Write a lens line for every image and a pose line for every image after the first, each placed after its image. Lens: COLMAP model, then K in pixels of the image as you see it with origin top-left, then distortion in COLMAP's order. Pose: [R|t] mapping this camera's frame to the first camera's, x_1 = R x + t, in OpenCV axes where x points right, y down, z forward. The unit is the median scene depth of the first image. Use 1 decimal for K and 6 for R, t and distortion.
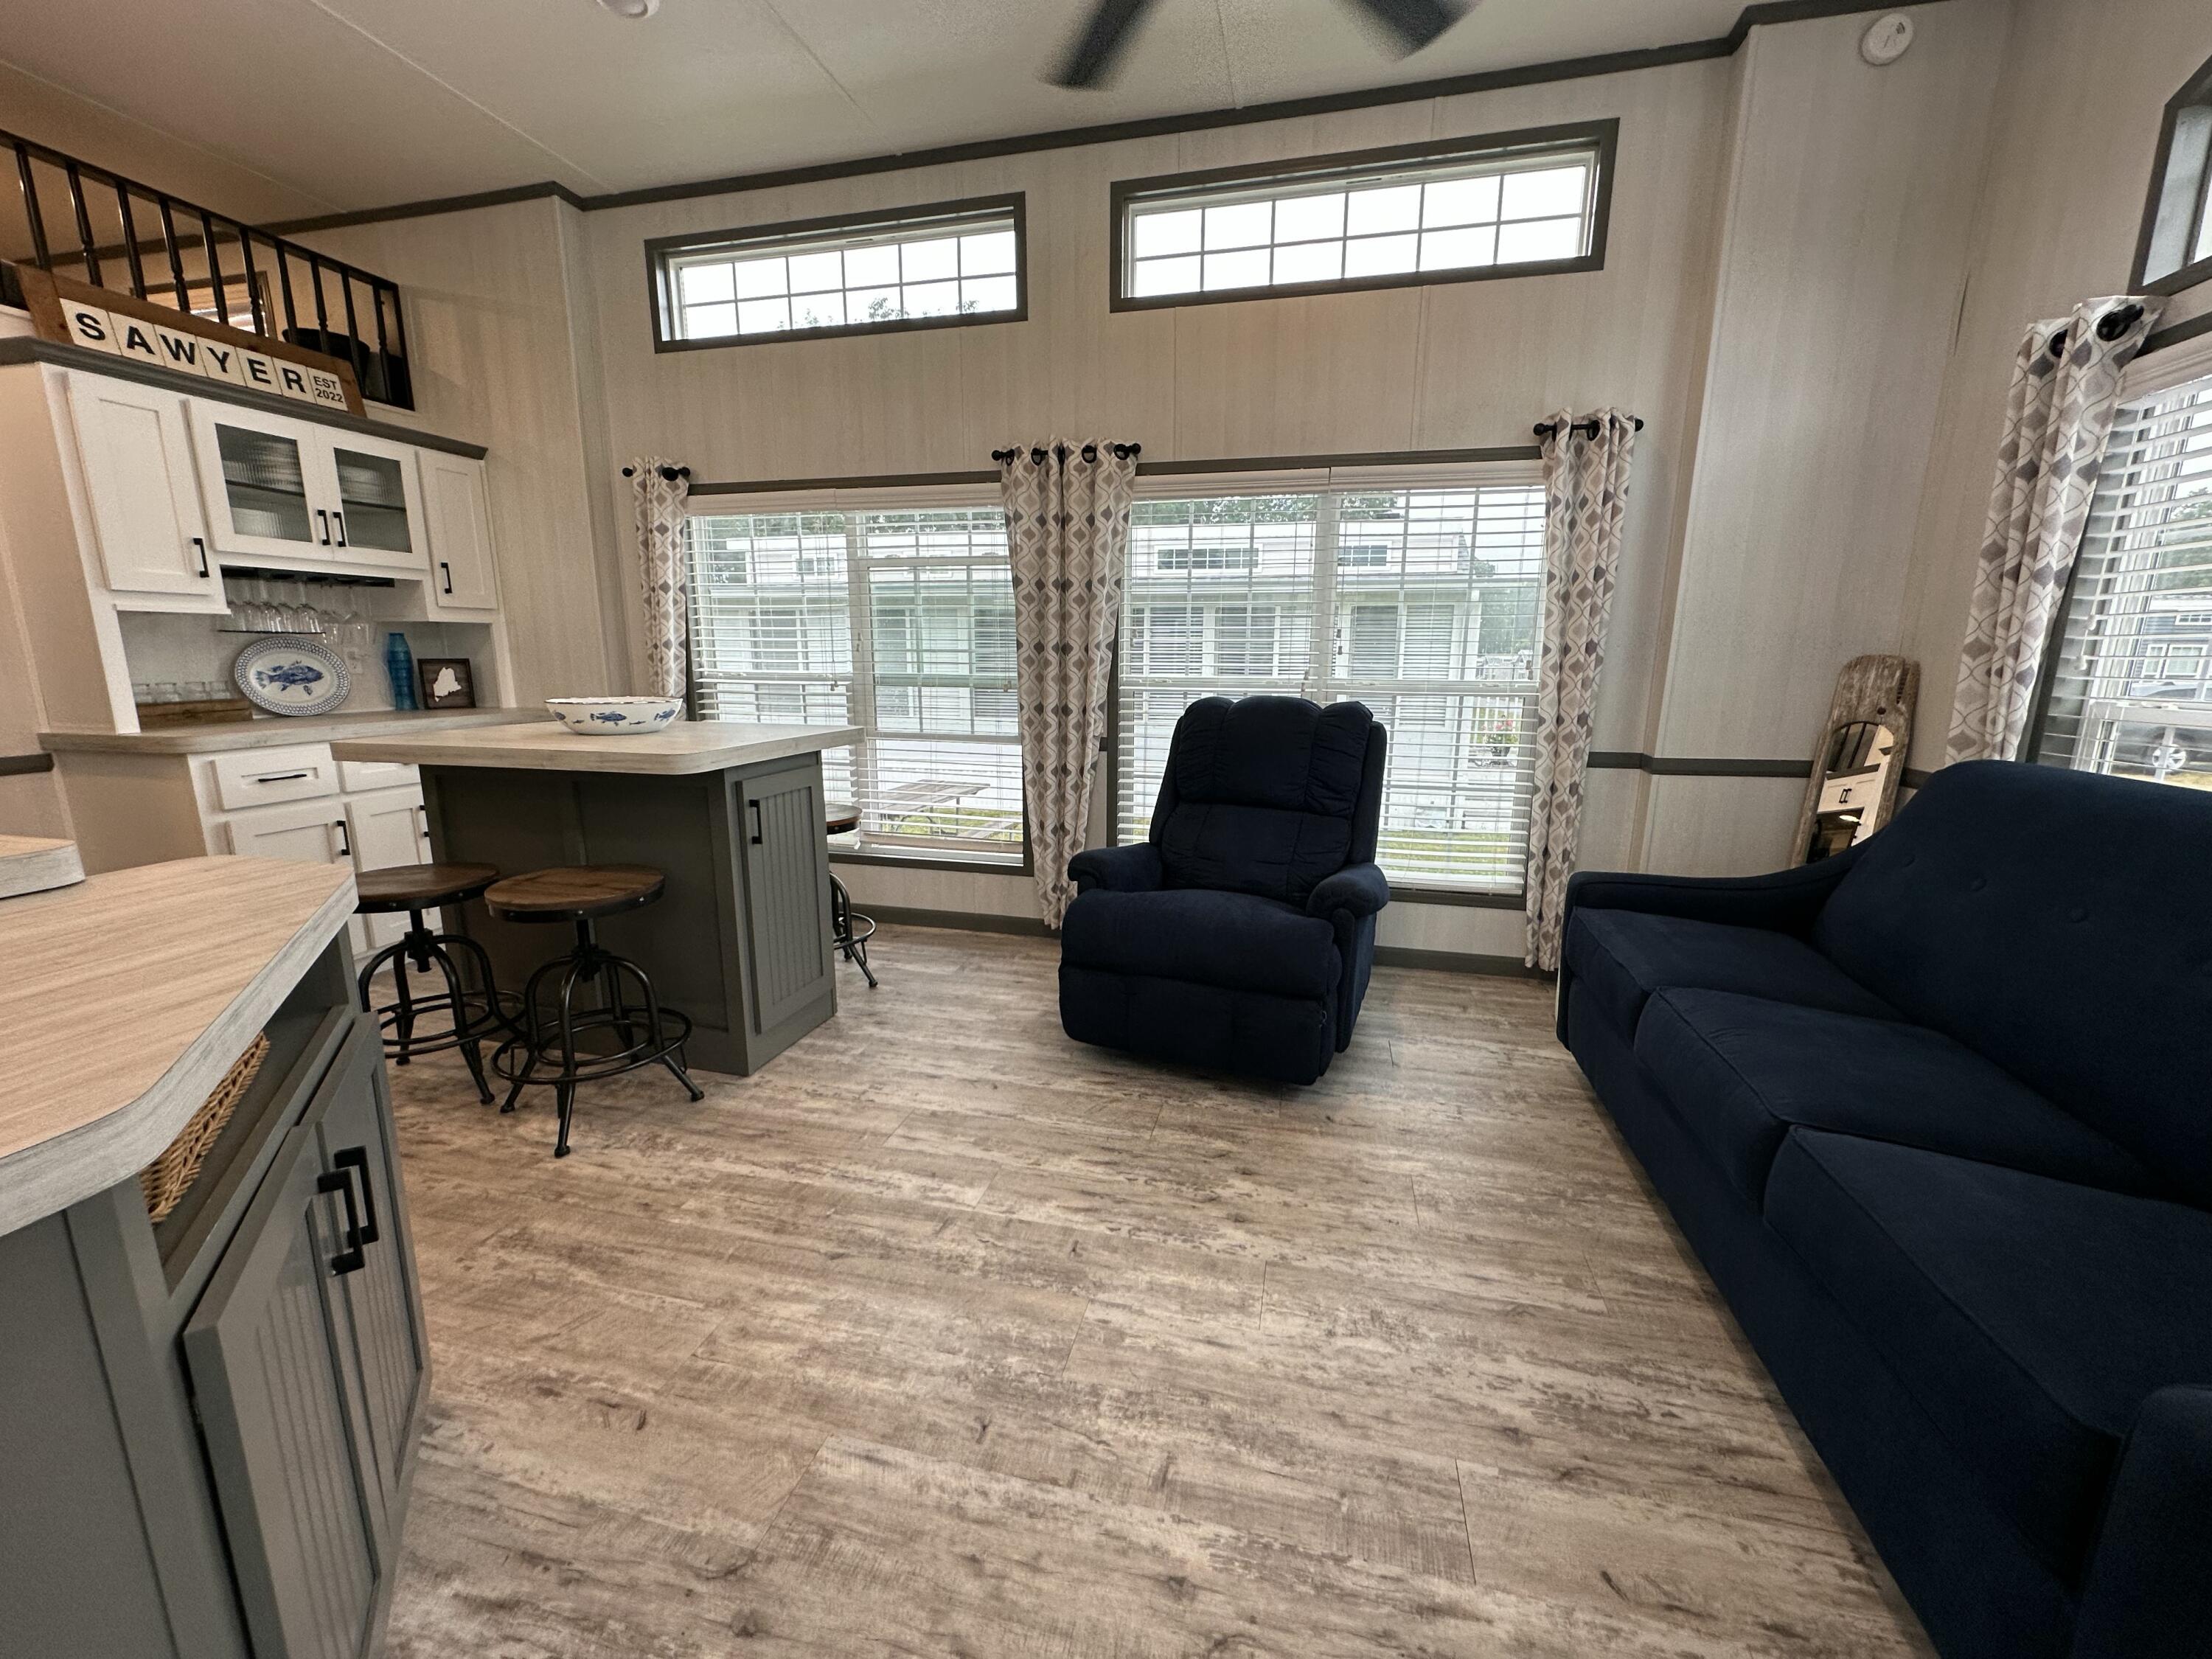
lens RADIAL K [[881.0, 0, 1114.5], [0, 881.0, 822.4], [0, 0, 1]] dist [-0.001615, -0.000206]
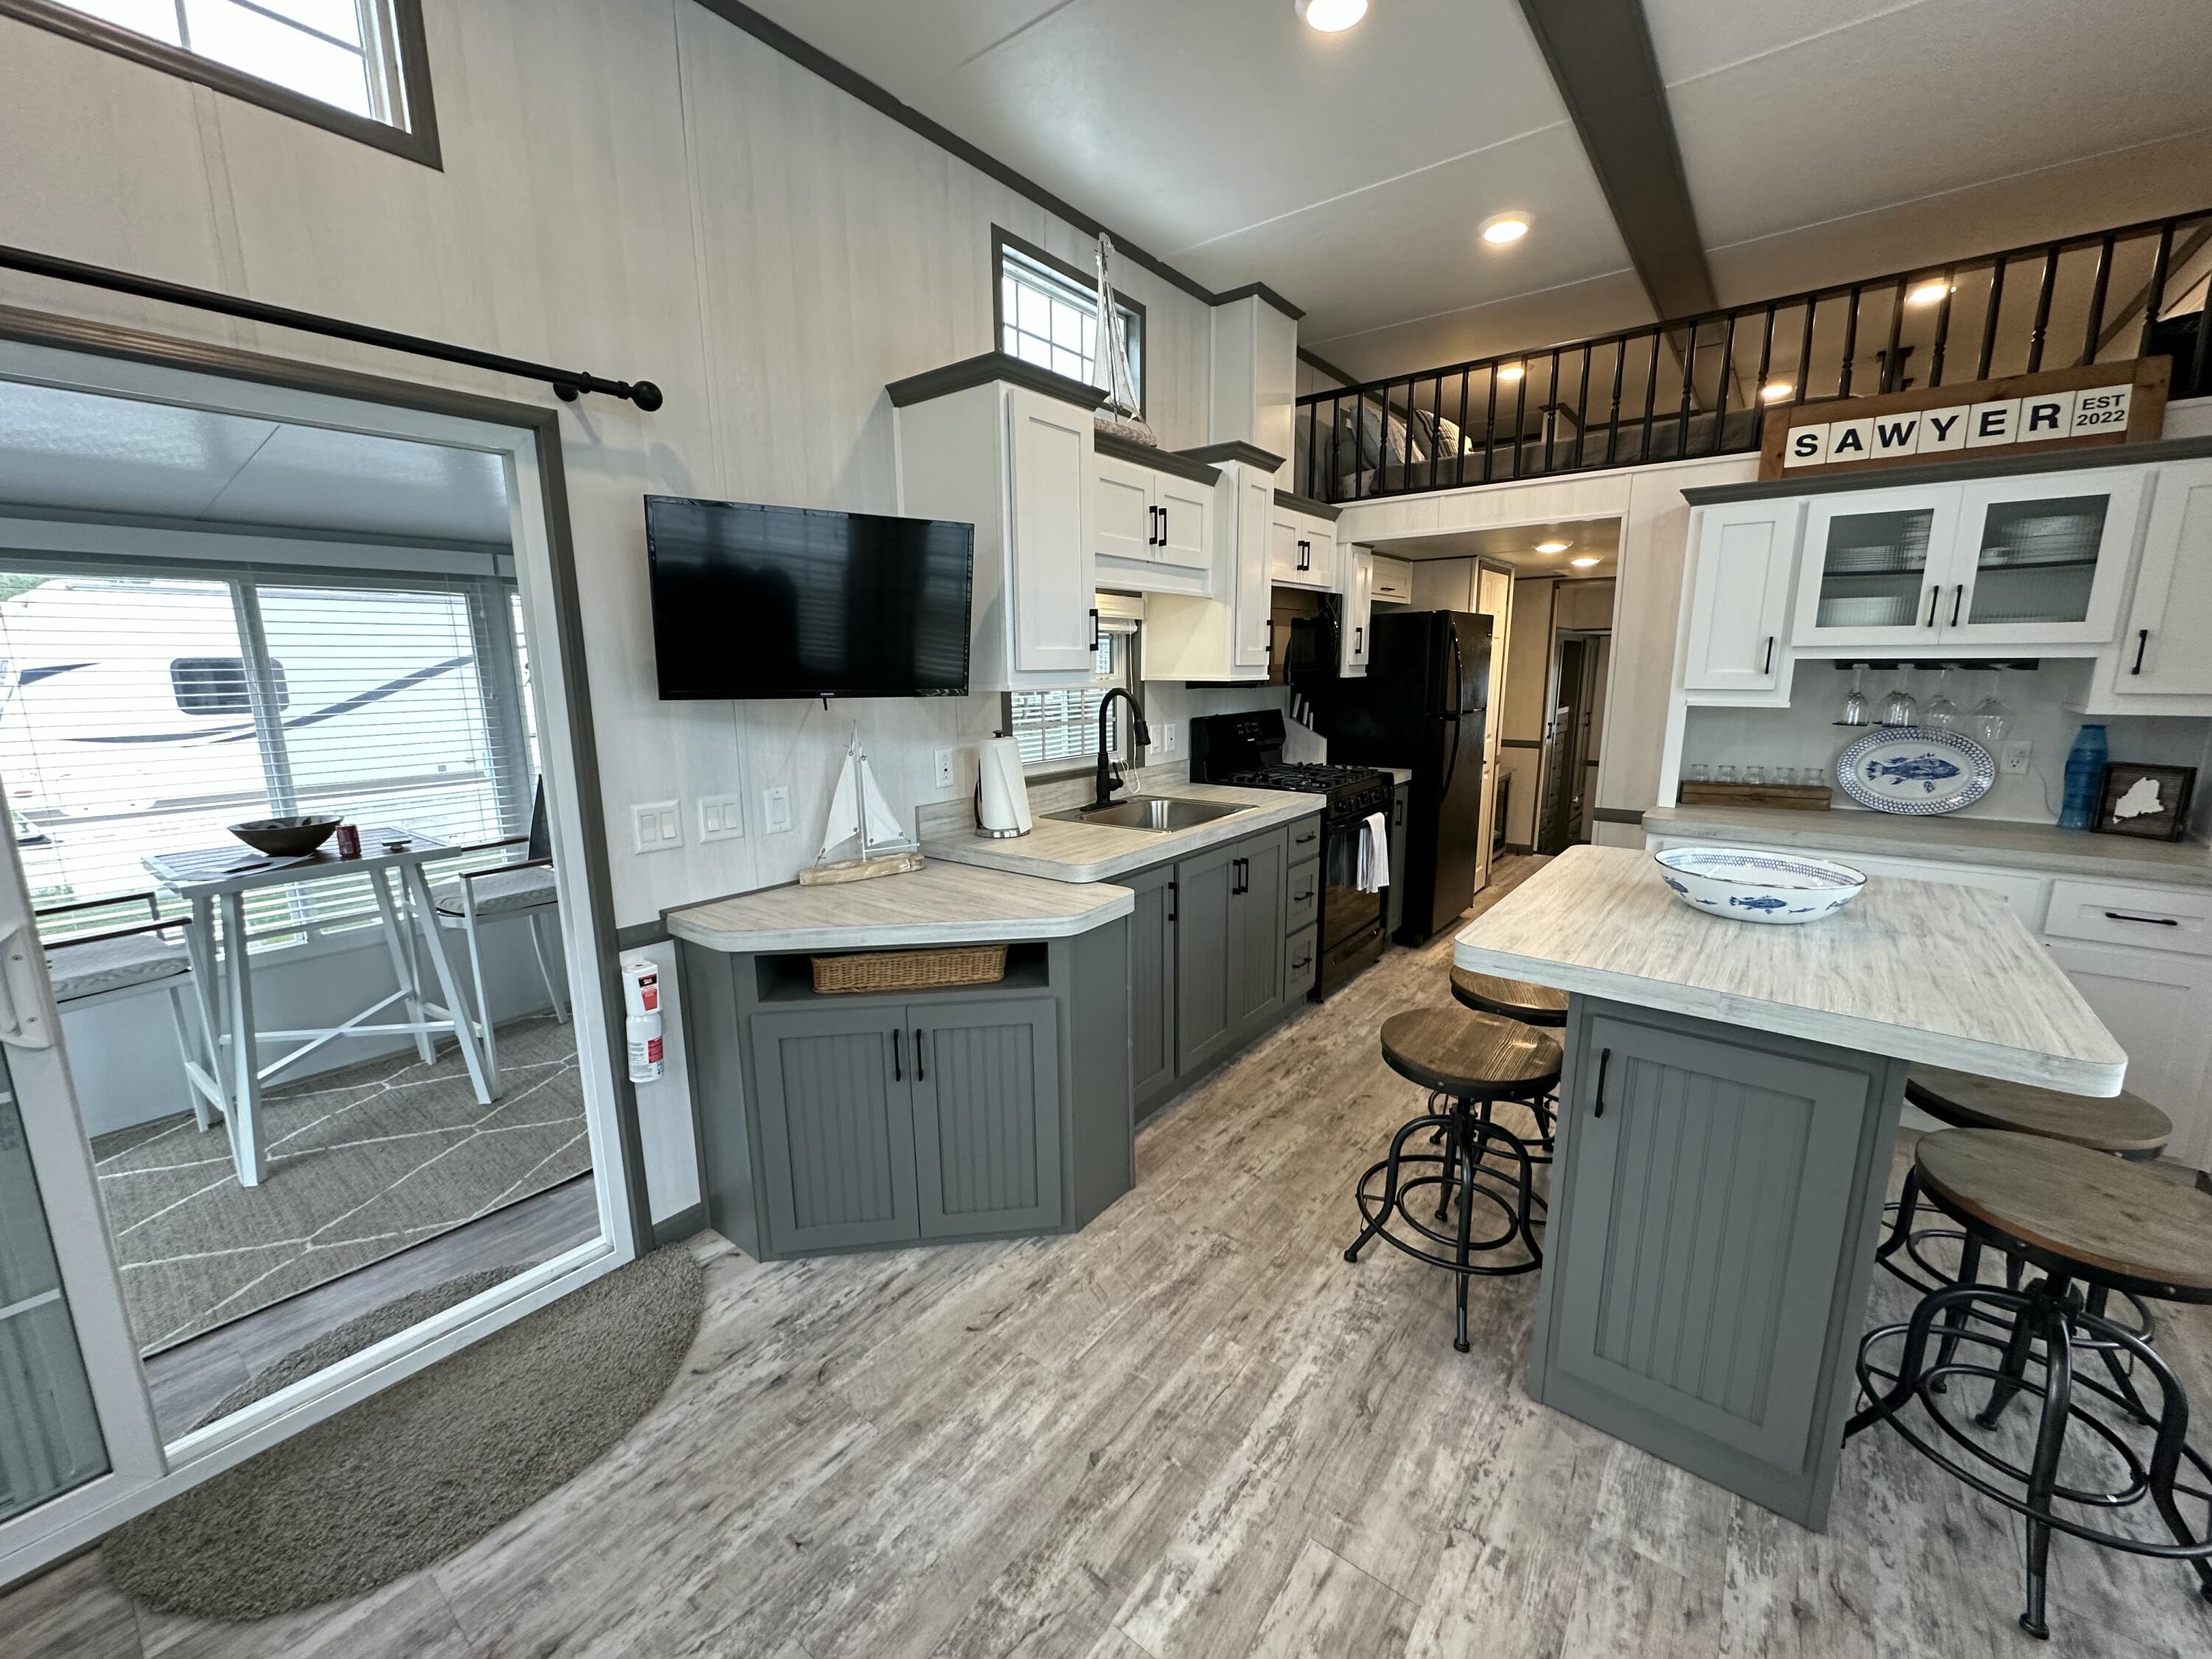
lens RADIAL K [[881.0, 0, 1104.9], [0, 881.0, 826.4], [0, 0, 1]] dist [-0.001615, -0.000206]
pose [[-0.413228, 0.168645, -0.894875, 0.232869], [-0.167510, 0.951855, 0.256734, -0.225531], [0.895088, 0.255990, -0.365084, 0.673638]]
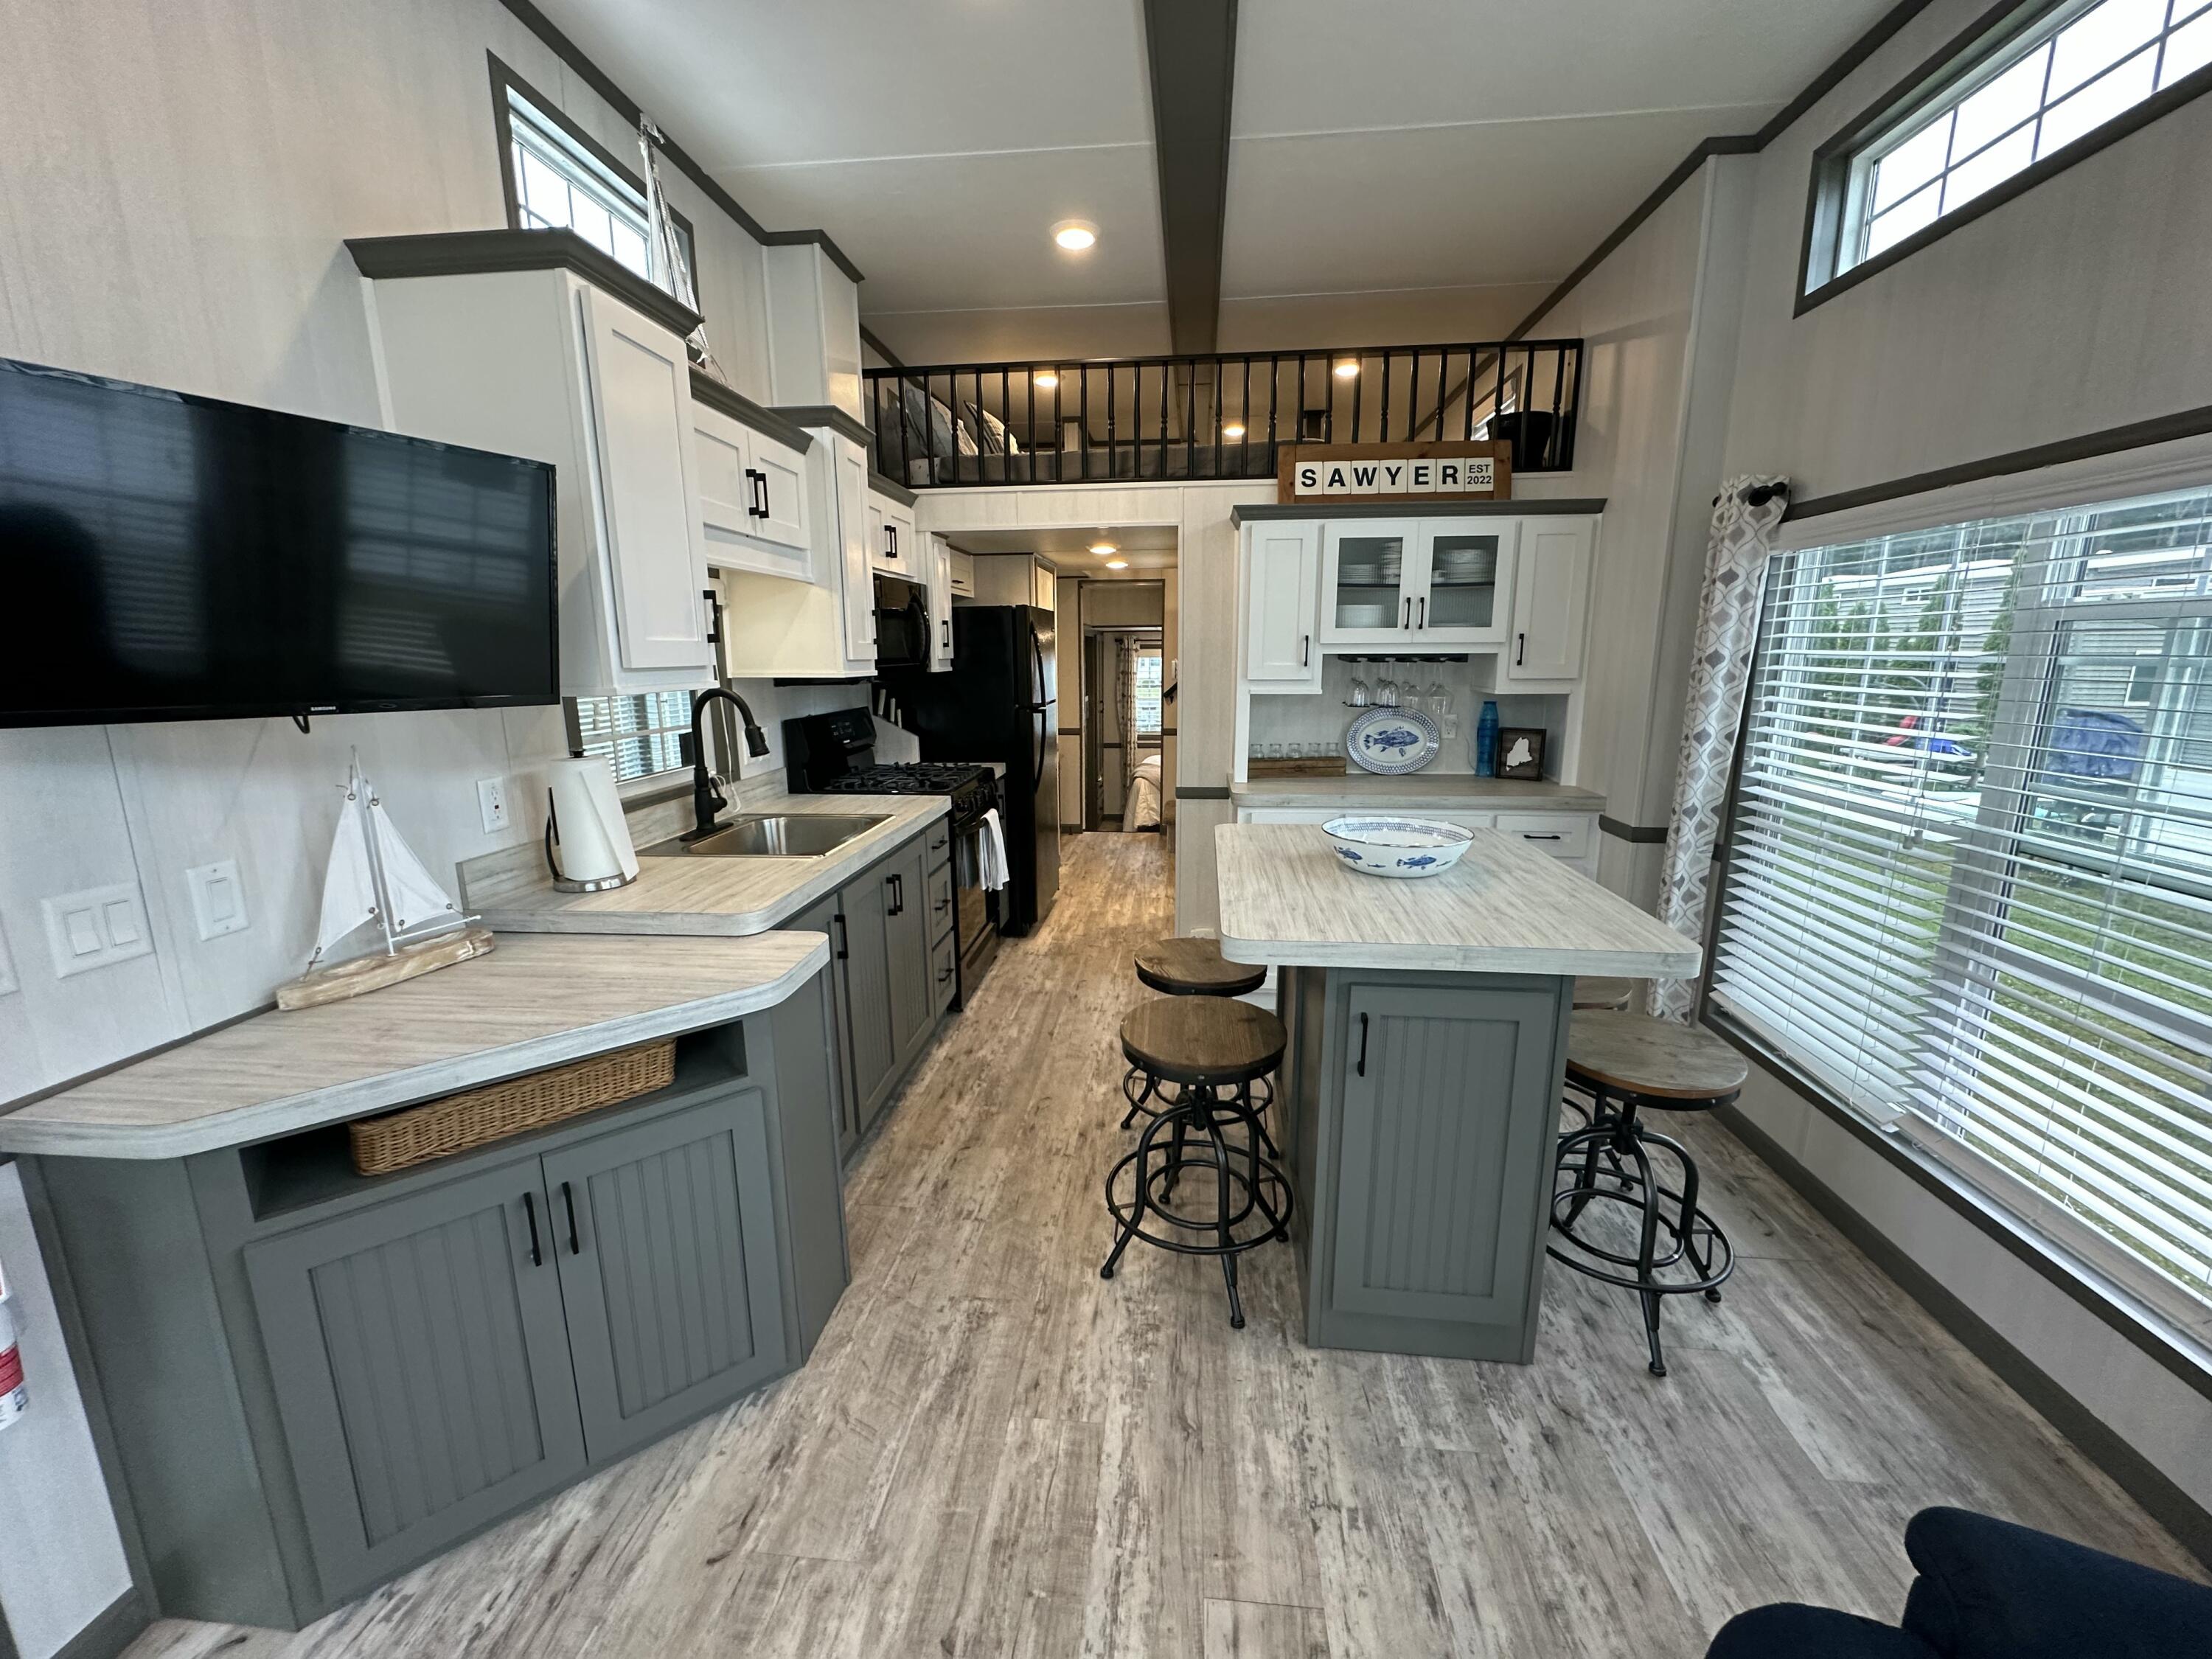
lens RADIAL K [[881.0, 0, 1106.3], [0, 881.0, 825.9], [0, 0, 1]] dist [-0.001615, -0.000206]
pose [[0.136177, 0.190987, -0.972101, 0.175110], [-0.184090, 0.969030, 0.164596, -0.196917], [0.973430, 0.156540, 0.167118, 0.510471]]
